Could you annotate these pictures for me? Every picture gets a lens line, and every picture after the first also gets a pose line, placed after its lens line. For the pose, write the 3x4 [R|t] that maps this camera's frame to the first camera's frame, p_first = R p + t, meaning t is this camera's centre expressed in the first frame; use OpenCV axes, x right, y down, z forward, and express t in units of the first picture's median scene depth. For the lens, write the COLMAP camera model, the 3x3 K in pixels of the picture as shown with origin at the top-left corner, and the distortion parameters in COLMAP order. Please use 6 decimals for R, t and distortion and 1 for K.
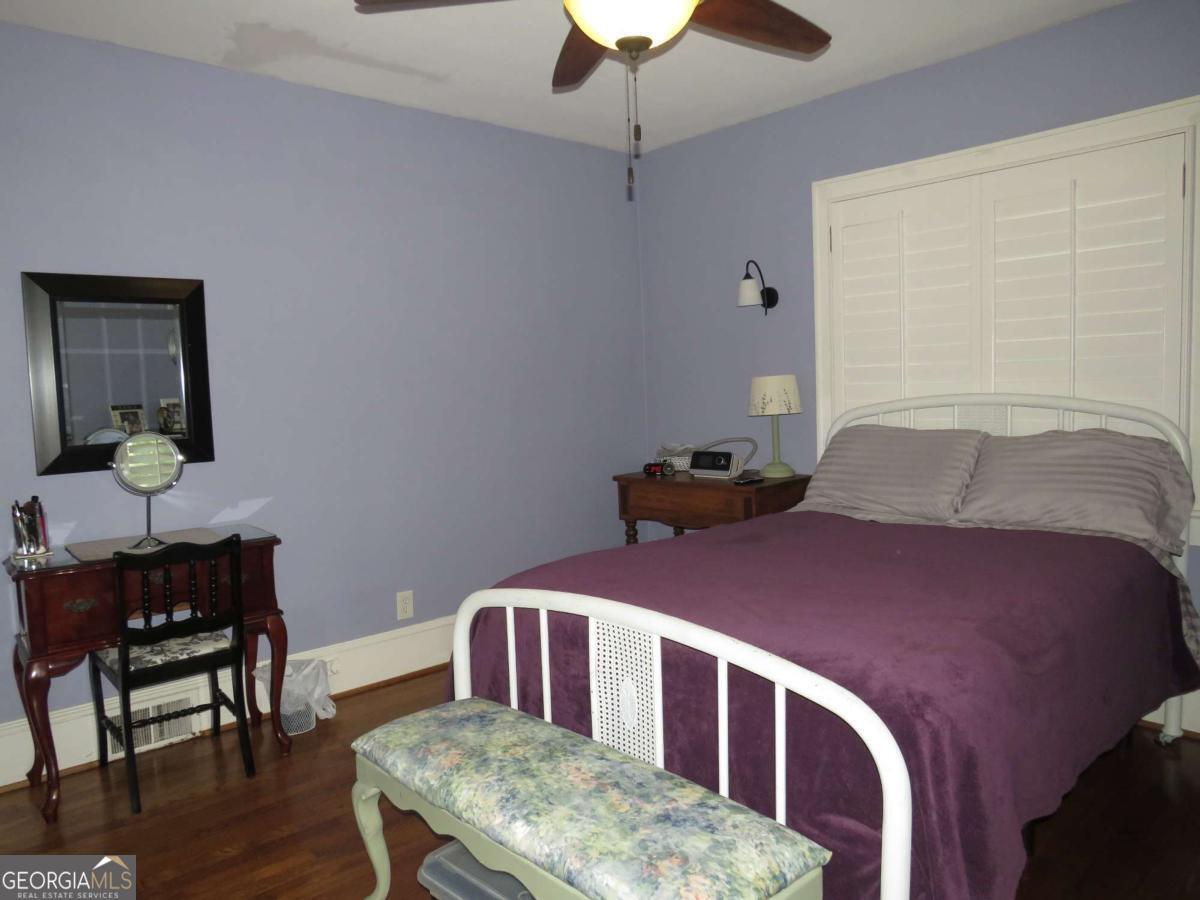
lens RADIAL K [[830.5, 0, 601.2], [0, 830.5, 479.0], [0, 0, 1]] dist [-0.004387, -0.001021]
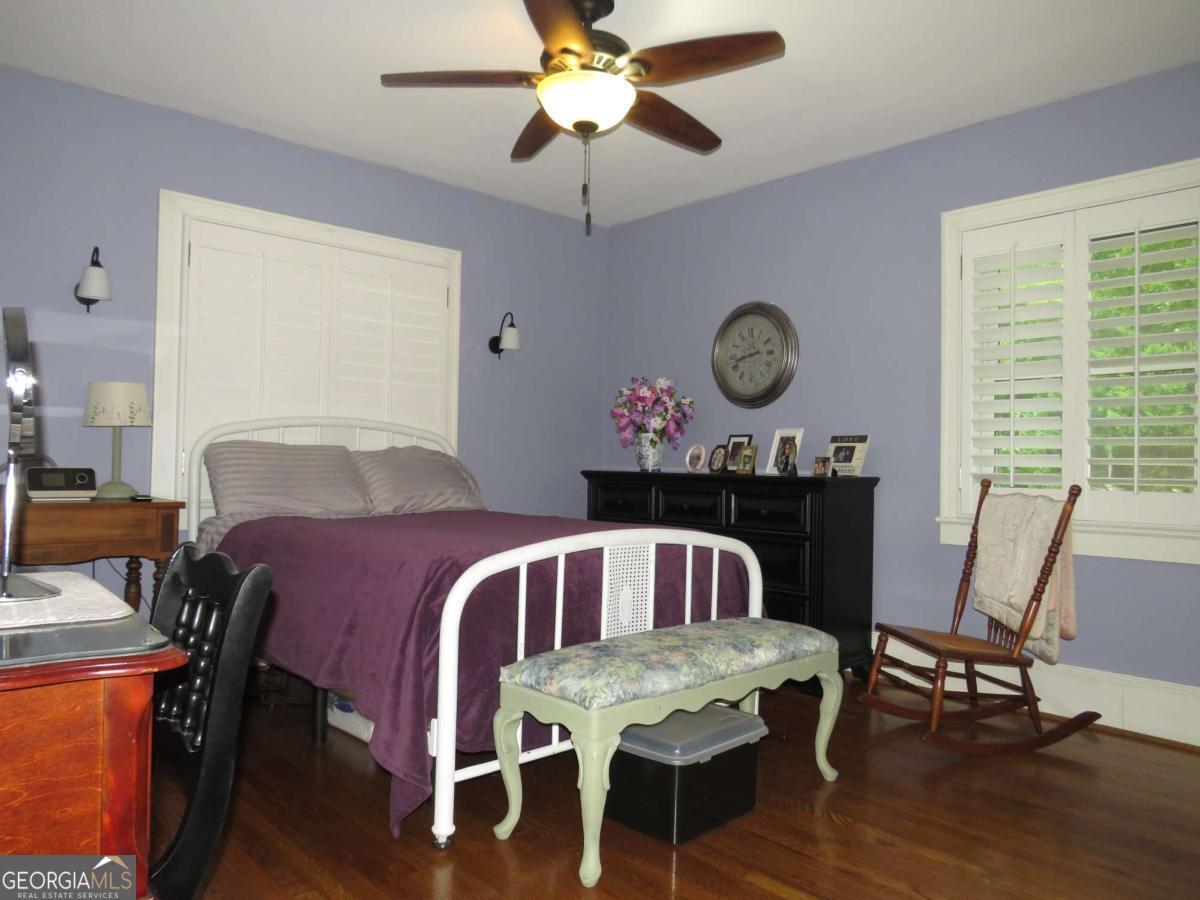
lens RADIAL K [[851.2, 0, 600.0], [0, 851.2, 450.0], [0, 0, 1]] dist [-0.035137, 0.026126]
pose [[-0.004595, 0.050948, 0.998691, -0.922410], [0.098394, 0.993878, -0.050250, 0.055628], [-0.995137, 0.098035, -0.009580, 0.691020]]
